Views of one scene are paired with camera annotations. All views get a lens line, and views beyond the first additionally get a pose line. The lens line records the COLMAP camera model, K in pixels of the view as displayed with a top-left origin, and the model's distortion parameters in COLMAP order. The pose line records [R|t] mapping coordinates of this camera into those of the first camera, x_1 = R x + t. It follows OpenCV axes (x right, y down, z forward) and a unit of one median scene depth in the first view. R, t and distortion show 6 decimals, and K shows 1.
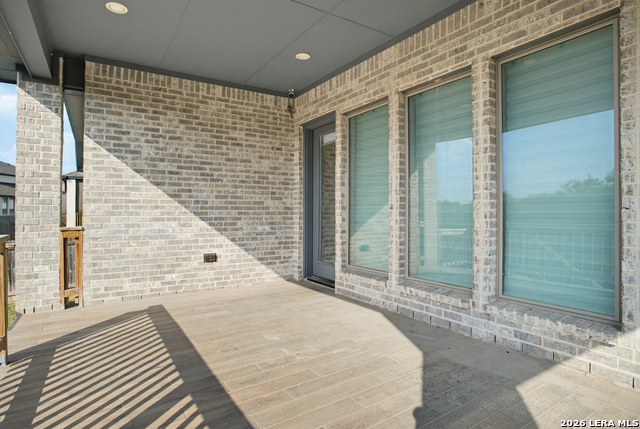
lens RADIAL K [[360.5, 0, 319.6], [0, 360.5, 214.1], [0, 0, 1]] dist [-0.002580, 0.000029]
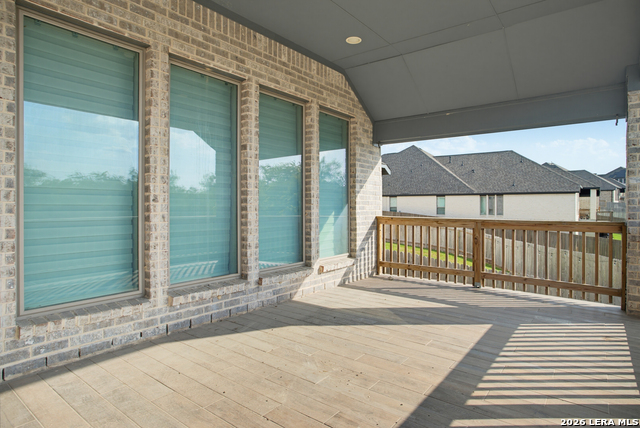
lens RADIAL K [[371.3, 0, 319.1], [0, 371.3, 208.8], [0, 0, 1]] dist [0.001822, 0.000519]
pose [[-0.315617, -0.012948, 0.948798, -0.845314], [-0.003931, 0.999916, 0.012337, -0.013435], [-0.948879, 0.000164, -0.315641, 1.223973]]
